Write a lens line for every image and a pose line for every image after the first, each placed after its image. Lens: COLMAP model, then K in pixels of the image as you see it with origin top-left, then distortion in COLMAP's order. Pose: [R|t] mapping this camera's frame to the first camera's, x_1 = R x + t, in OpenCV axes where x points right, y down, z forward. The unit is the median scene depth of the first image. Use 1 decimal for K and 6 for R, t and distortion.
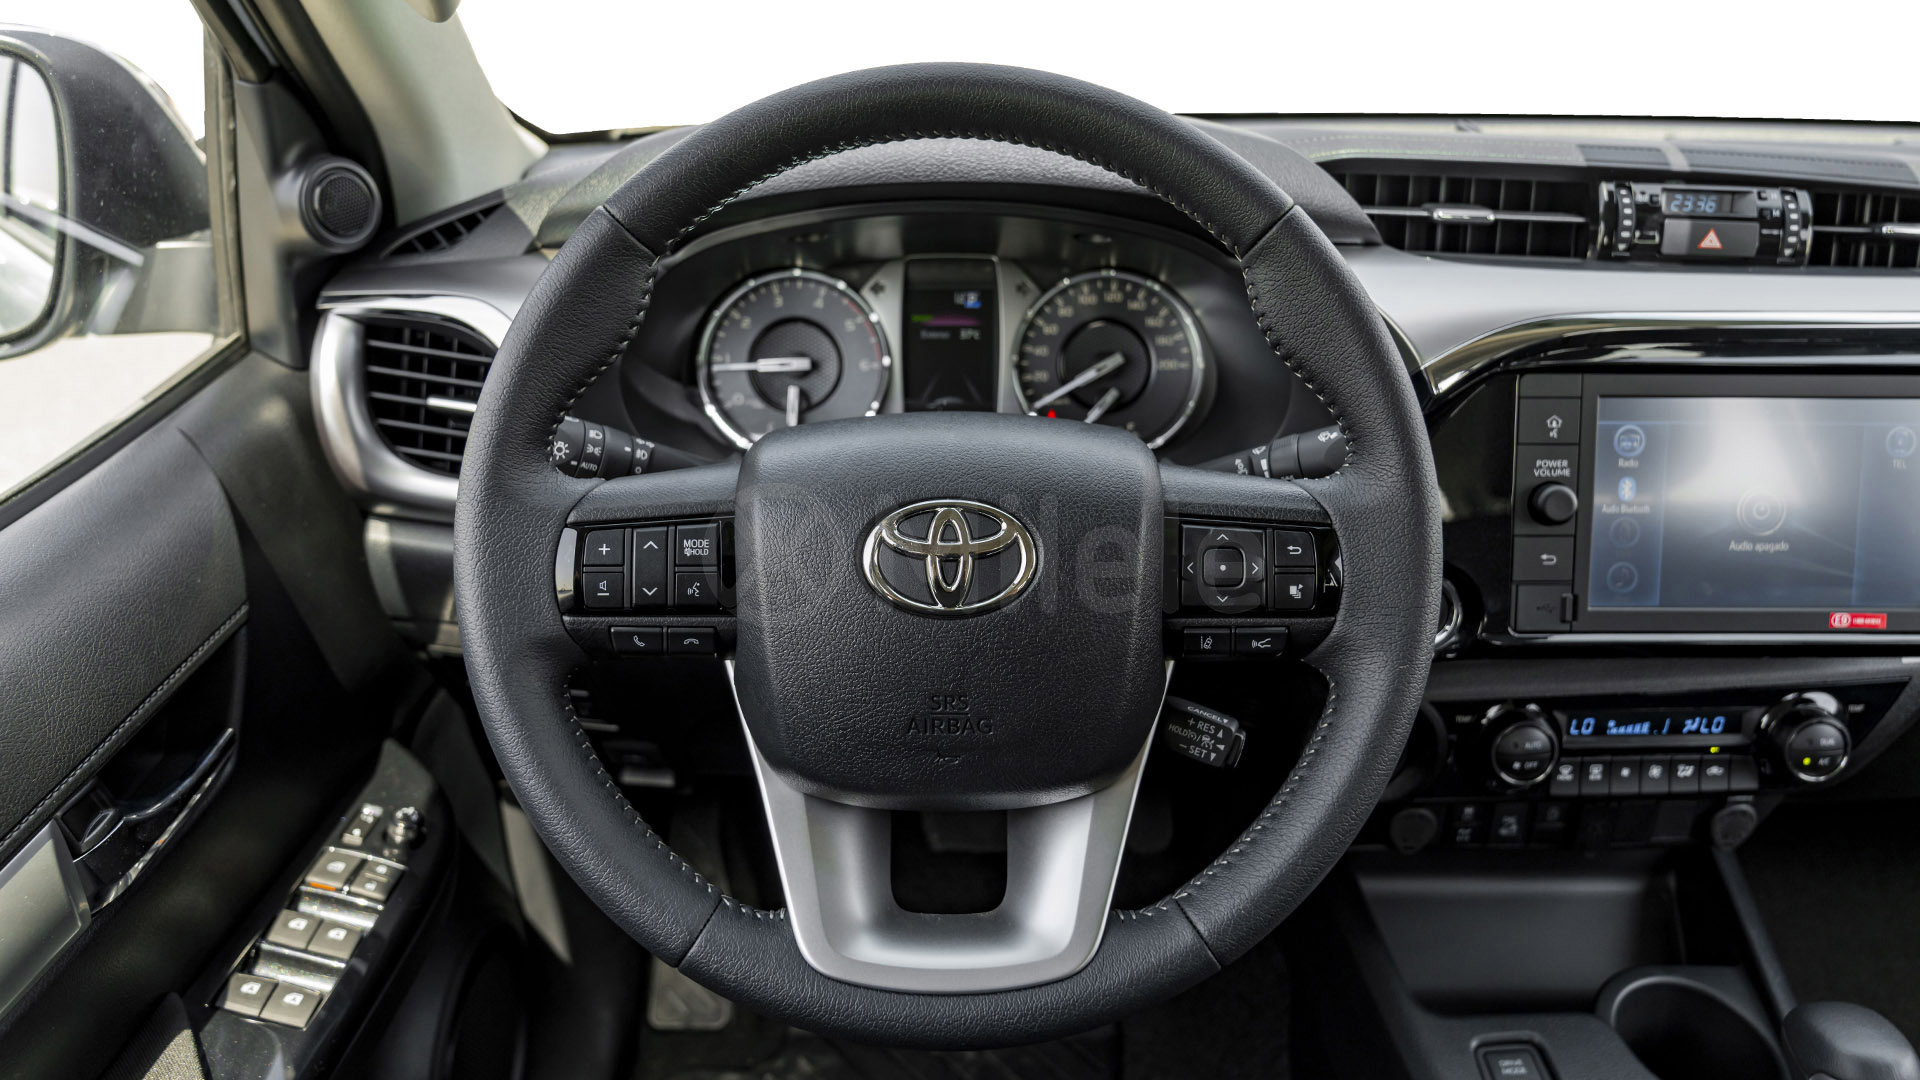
lens RADIAL K [[1293.0, 0, 890.8], [0, 1293.0, 456.9], [0, 0, 1]] dist [-0.018189, 0.017301]
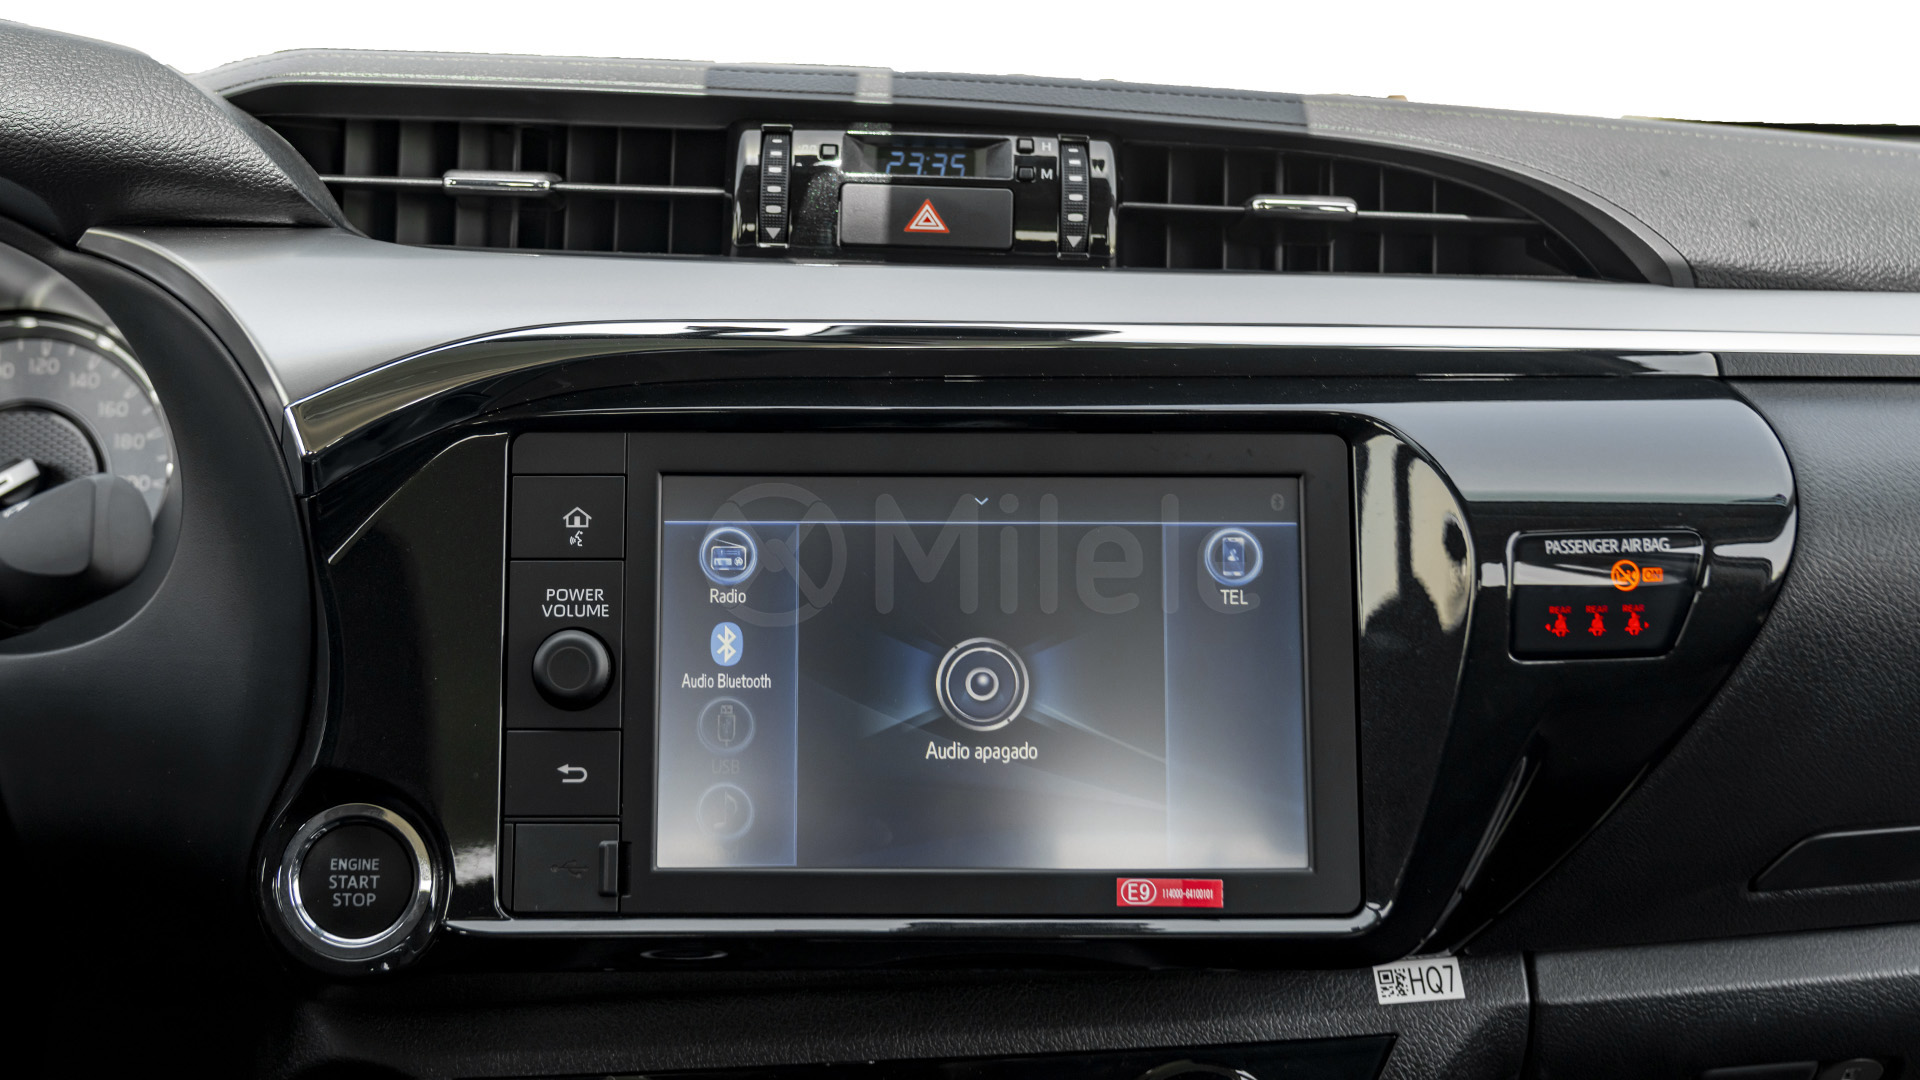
lens RADIAL K [[2270.5, 0, 879.2], [0, 2270.5, 425.7], [0, 0, 1]] dist [-0.004057, 0.000000]
pose [[0.999870, -0.005043, -0.015289, 0.626609], [0.001327, 0.972246, -0.233956, 0.153445], [0.016044, 0.233906, 0.972127, 0.046241]]
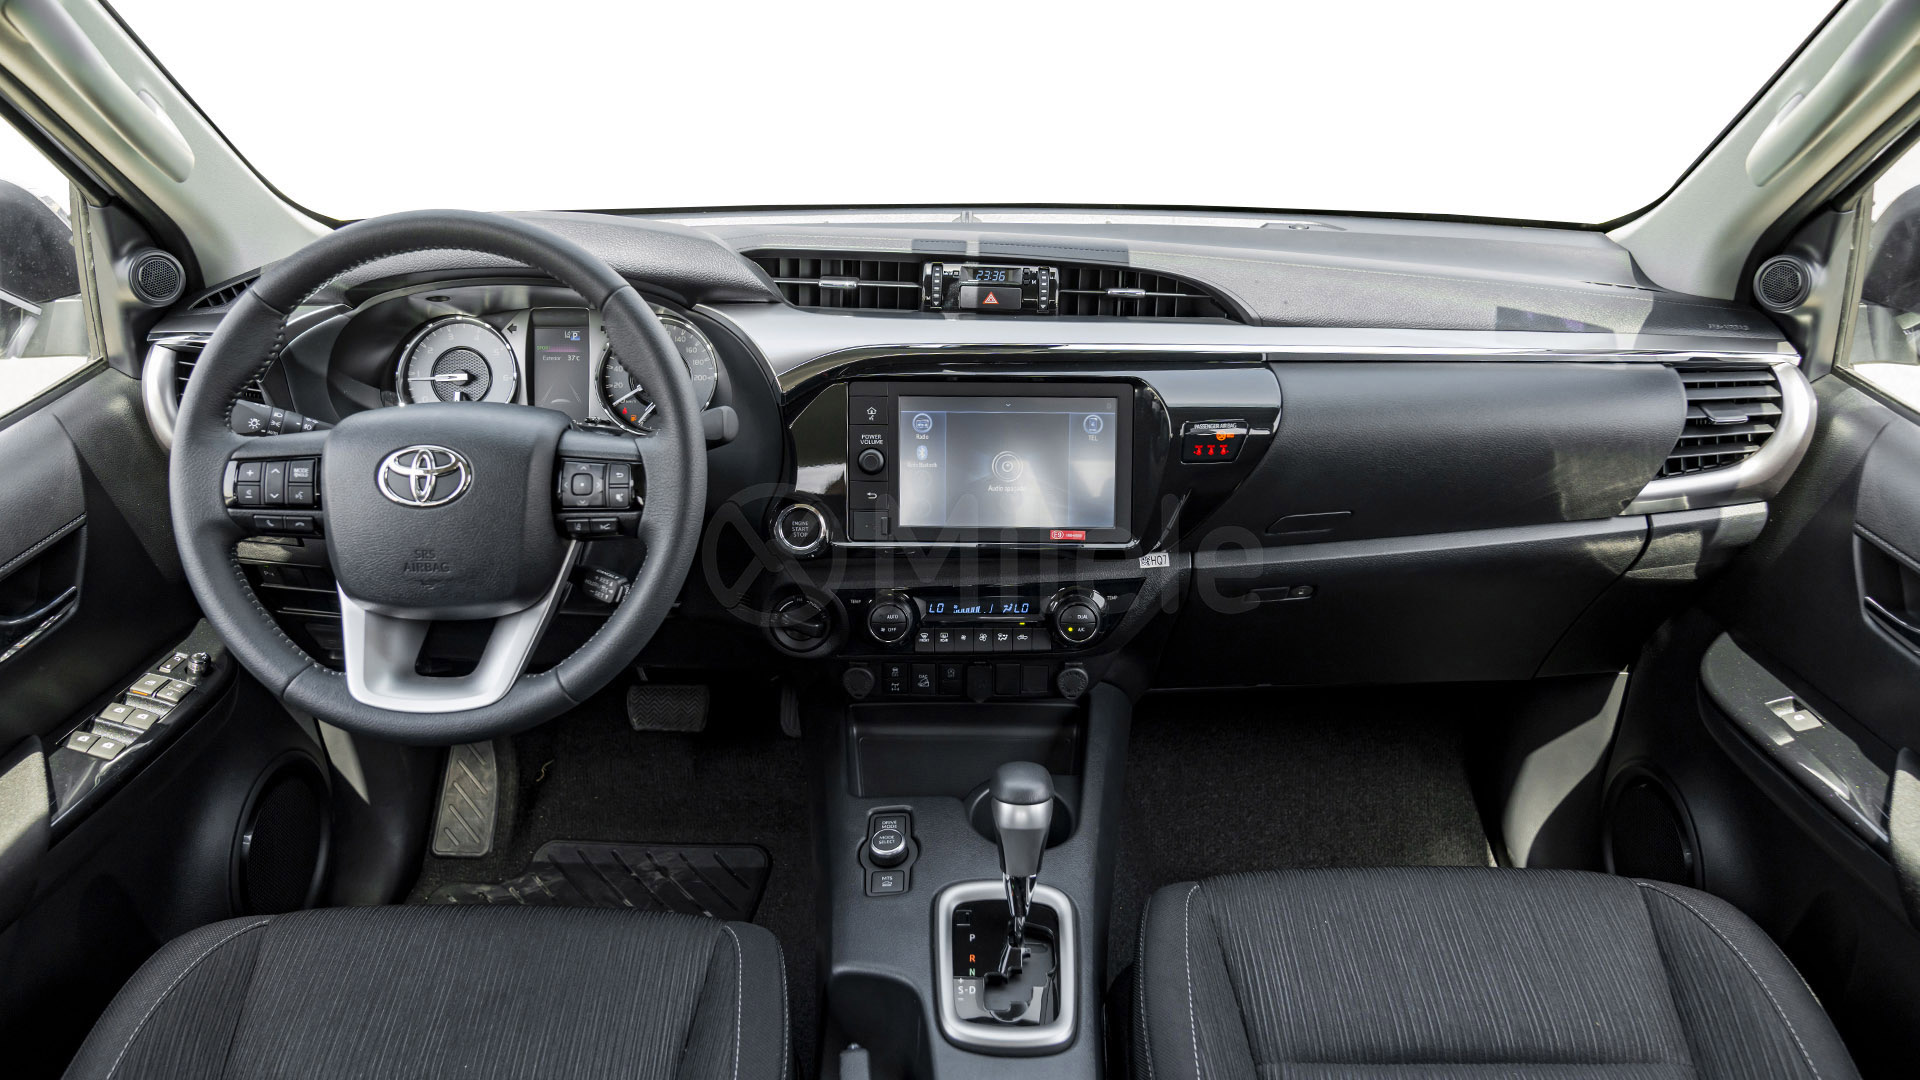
lens RADIAL K [[1352.3, 0, 937.1], [0, 1352.3, 482.1], [0, 0, 1]] dist [-0.003810, 0.006282]
pose [[0.999287, 0.004369, -0.037506, 0.630036], [-0.004539, 0.999980, -0.004441, 0.066664], [0.037486, 0.004608, 0.999287, -0.677698]]
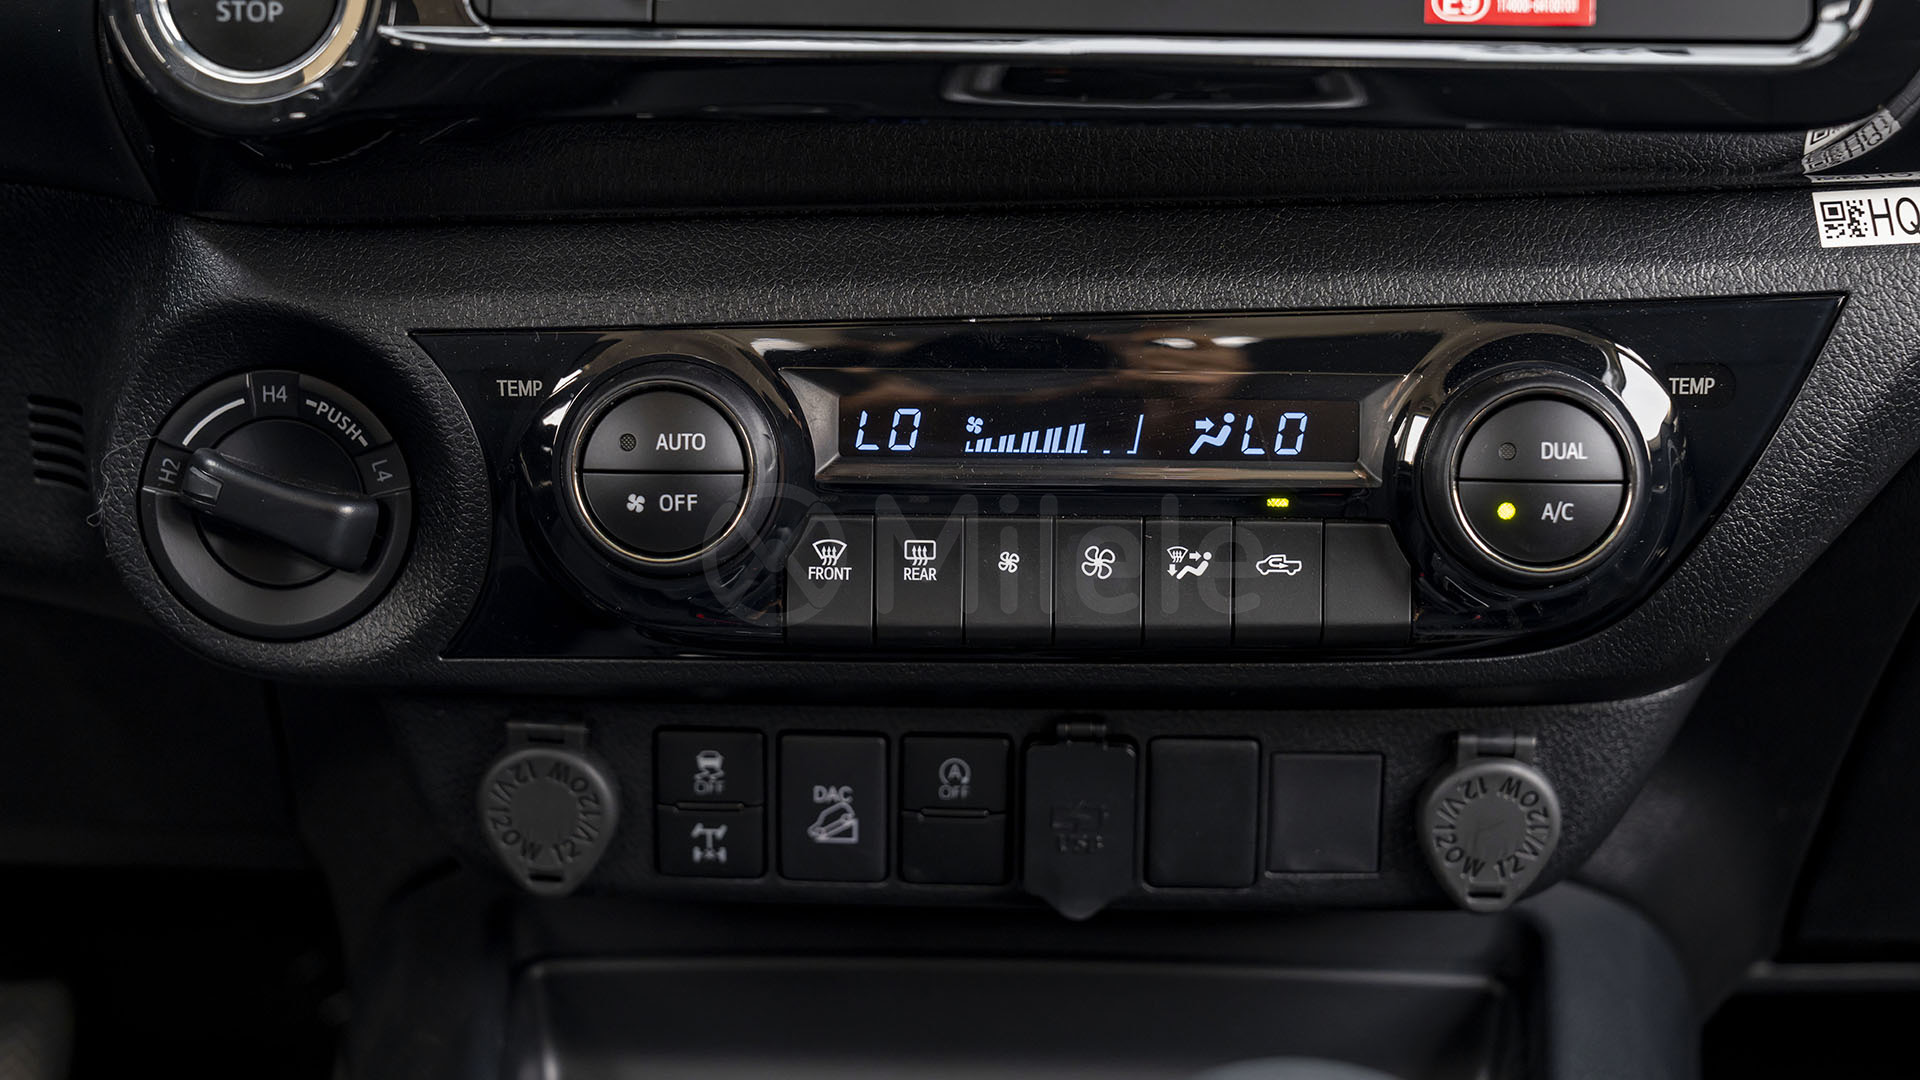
lens RADIAL K [[2912.3, 0, 949.0], [0, 2912.3, 537.9], [0, 0, 1]] dist [0.010715, 0.000000]
pose [[0.998482, 0.014262, -0.053201, 0.626331], [-0.021419, 0.990410, -0.136487, 0.361996], [0.050744, 0.137419, 0.989212, 0.246957]]
